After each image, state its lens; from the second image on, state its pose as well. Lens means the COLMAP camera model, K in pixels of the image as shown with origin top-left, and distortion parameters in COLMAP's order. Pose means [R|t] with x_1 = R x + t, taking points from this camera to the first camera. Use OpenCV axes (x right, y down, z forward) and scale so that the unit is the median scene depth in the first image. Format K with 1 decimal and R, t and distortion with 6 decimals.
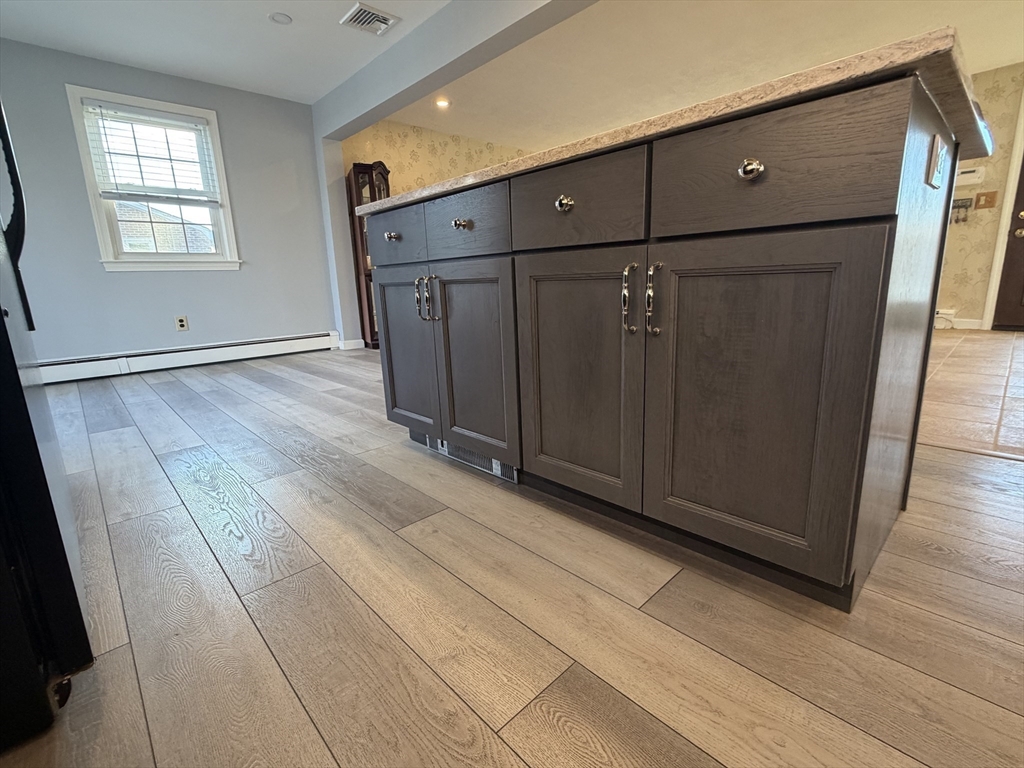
lens RADIAL K [[476.7, 0, 514.5], [0, 476.7, 385.0], [0, 0, 1]] dist [-0.003253, -0.000789]
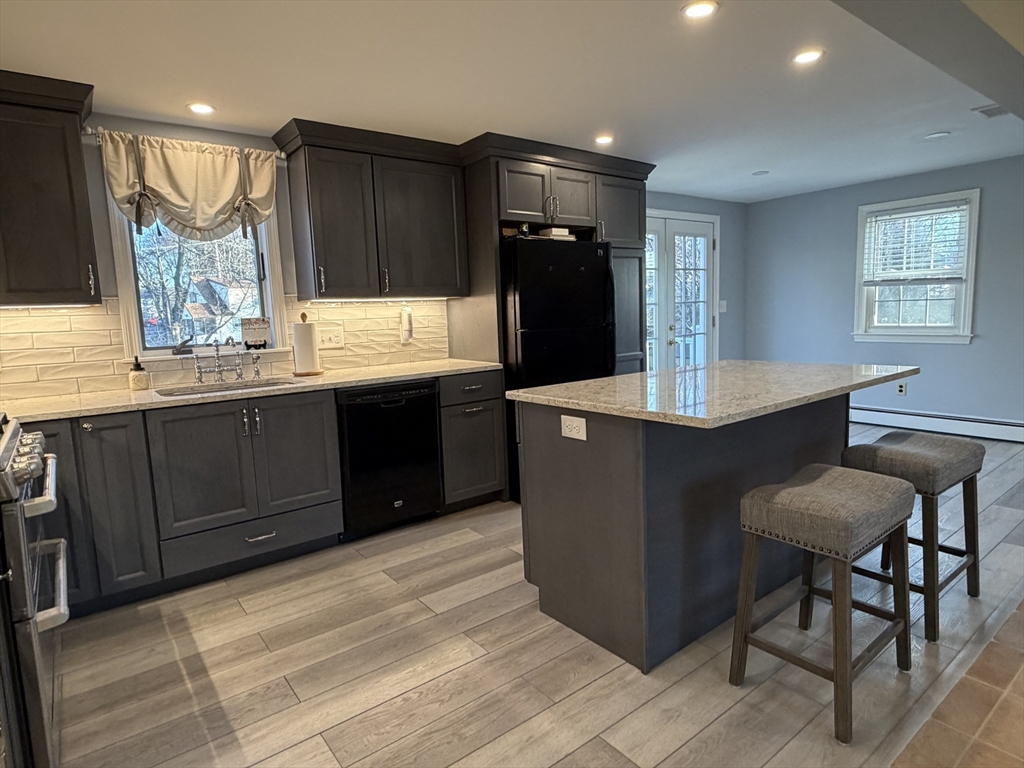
lens RADIAL K [[589.2, 0, 512.4], [0, 589.2, 378.8], [0, 0, 1]] dist [-0.003624, -0.000032]
pose [[-0.095478, 0.153076, -0.983591, 0.739327], [-0.169206, 0.971230, 0.167577, -0.229483], [0.980945, 0.182430, -0.066830, 0.195511]]
